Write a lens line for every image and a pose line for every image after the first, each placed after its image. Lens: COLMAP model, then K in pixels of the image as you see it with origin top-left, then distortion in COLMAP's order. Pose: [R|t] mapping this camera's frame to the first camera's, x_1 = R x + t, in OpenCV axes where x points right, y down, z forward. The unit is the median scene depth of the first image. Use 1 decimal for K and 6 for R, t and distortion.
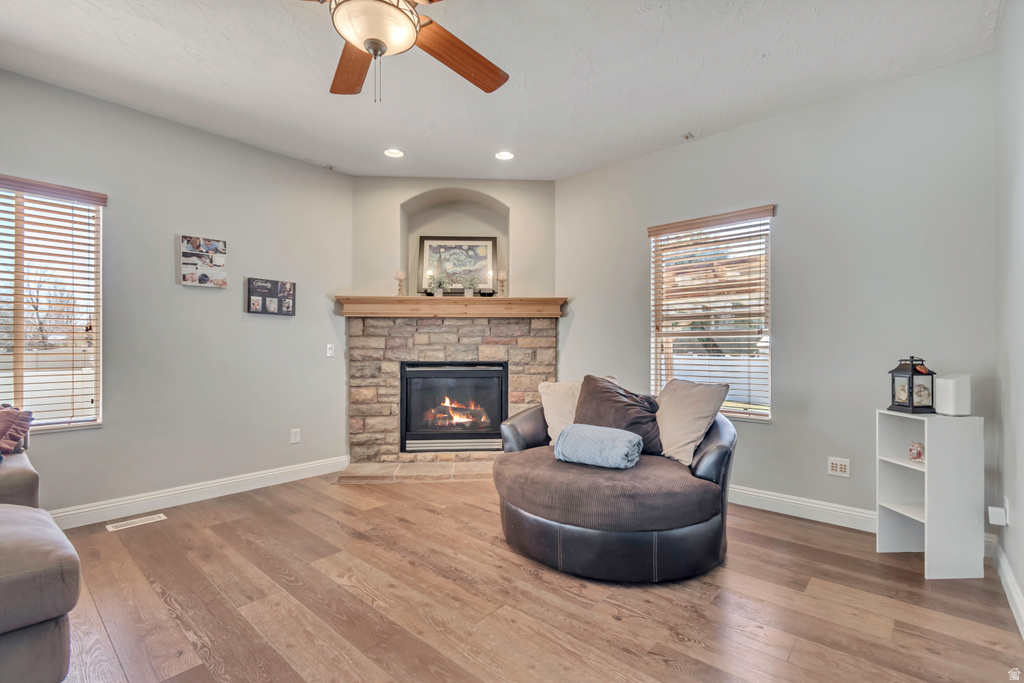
lens RADIAL K [[460.9, 0, 515.4], [0, 460.9, 346.7], [0, 0, 1]] dist [0.004054, -0.002383]
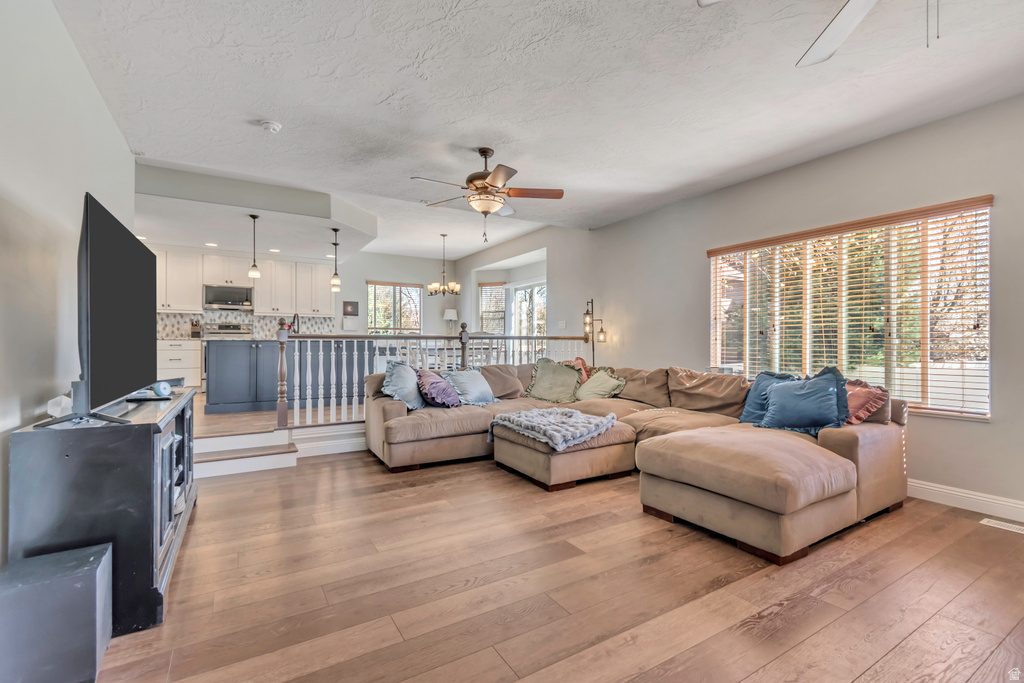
lens RADIAL K [[460.9, 0, 519.2], [0, 460.9, 343.1], [0, 0, 1]] dist [0.004054, -0.002383]
pose [[-0.303705, -0.003881, -0.952758, 0.283885], [0.000403, 0.999991, -0.004202, 0.001563], [0.952766, -0.001660, -0.303700, 0.225649]]
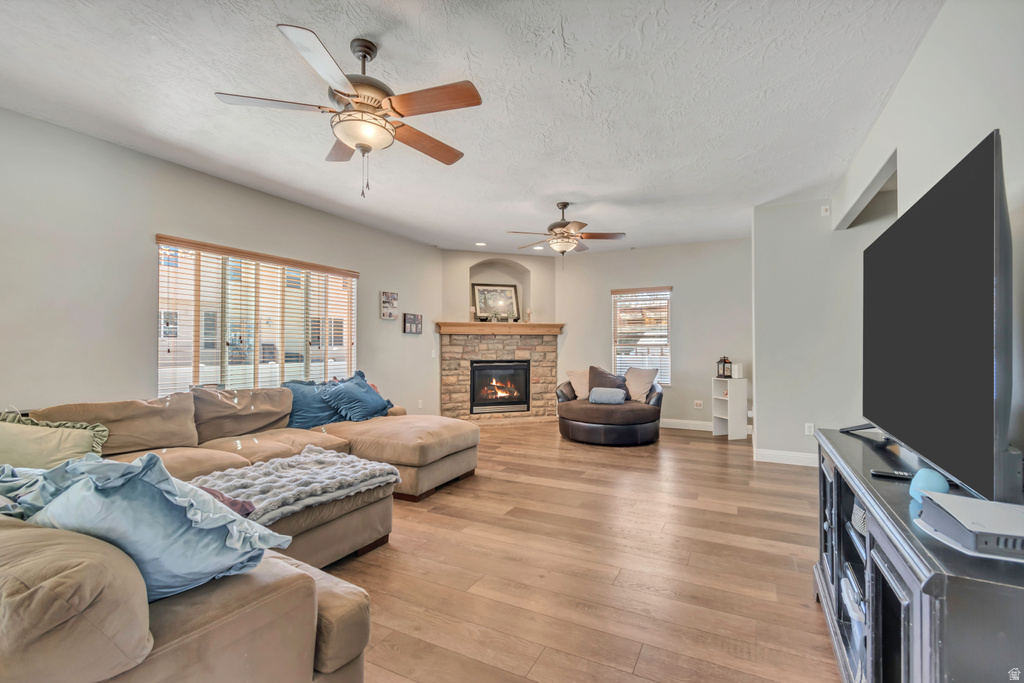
lens RADIAL K [[460.9, 0, 512.3], [0, 460.9, 341.6], [0, 0, 1]] dist [0.004054, -0.002383]
pose [[0.969415, 0.002198, 0.245418, -0.522314], [-0.000027, 0.999961, -0.008851, -0.021916], [-0.245428, 0.008574, 0.969377, -0.685462]]
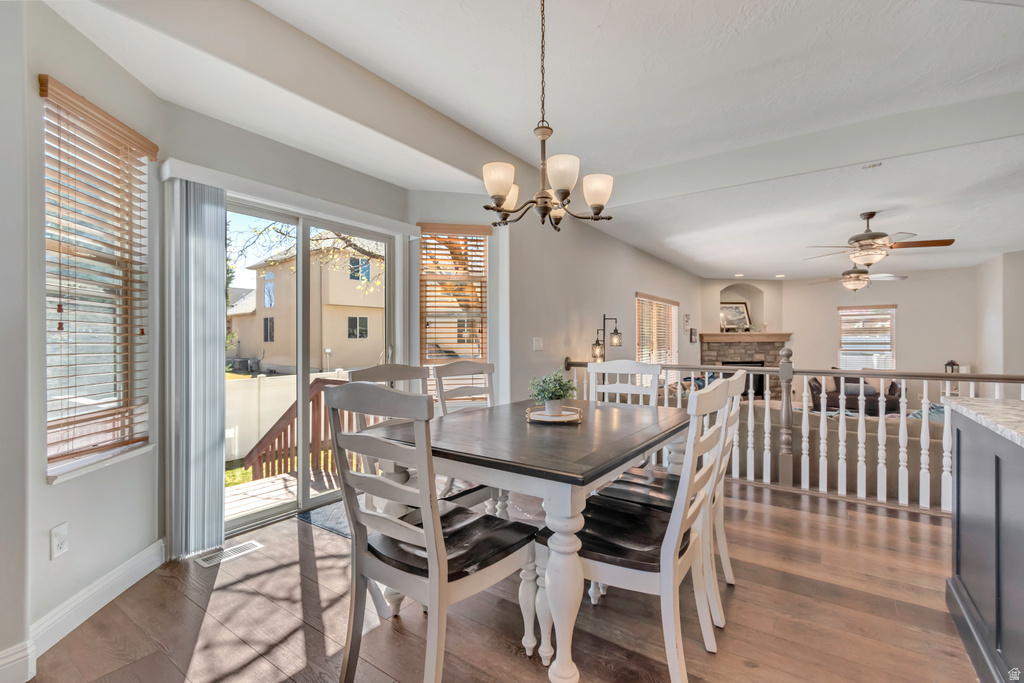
lens RADIAL K [[460.9, 0, 509.8], [0, 460.9, 341.5], [0, 0, 1]] dist [0.004054, -0.002383]
pose [[0.993241, -0.004599, 0.115978, -1.547483], [0.004107, 0.999982, 0.004484, -0.081231], [-0.115997, -0.003978, 0.993242, -1.113786]]
